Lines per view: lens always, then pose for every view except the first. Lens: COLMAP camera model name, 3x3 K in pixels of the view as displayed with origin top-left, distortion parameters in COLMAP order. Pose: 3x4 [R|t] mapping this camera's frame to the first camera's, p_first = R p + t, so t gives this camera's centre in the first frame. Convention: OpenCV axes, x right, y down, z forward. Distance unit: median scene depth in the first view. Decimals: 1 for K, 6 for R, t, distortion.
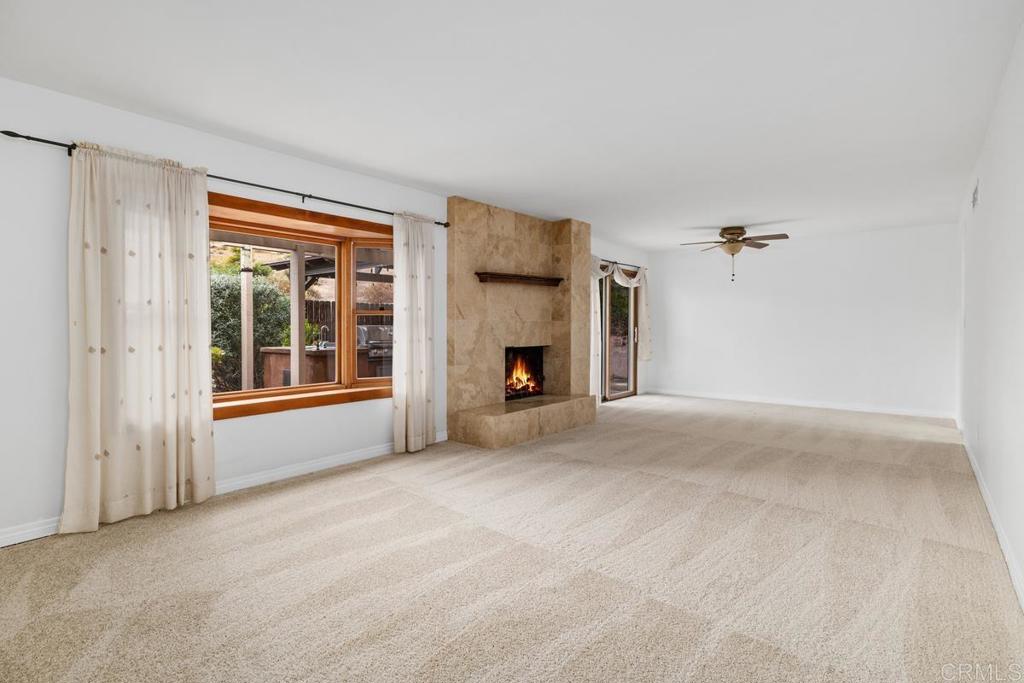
lens RADIAL K [[495.0, 0, 501.5], [0, 495.0, 342.3], [0, 0, 1]] dist [0.001364, 0.000208]
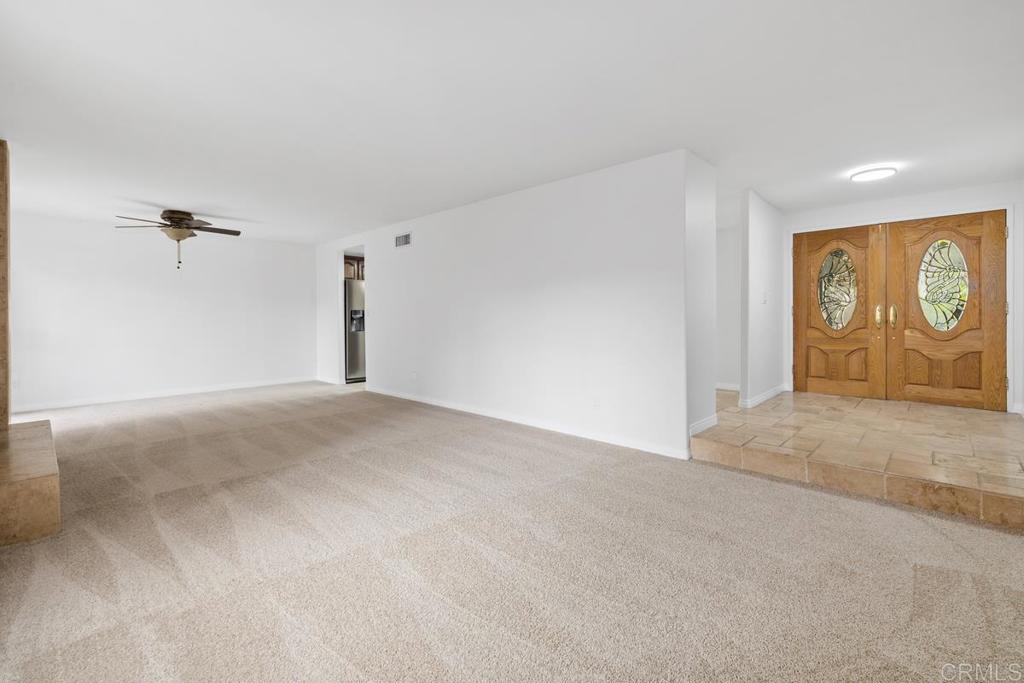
lens RADIAL K [[450.9, 0, 514.4], [0, 450.9, 325.9], [0, 0, 1]] dist [0.003999, 0.000284]
pose [[0.066256, -0.019574, 0.997611, -0.372107], [0.037771, 0.999140, 0.017095, -0.005229], [-0.997087, 0.036549, 0.066939, 0.331790]]
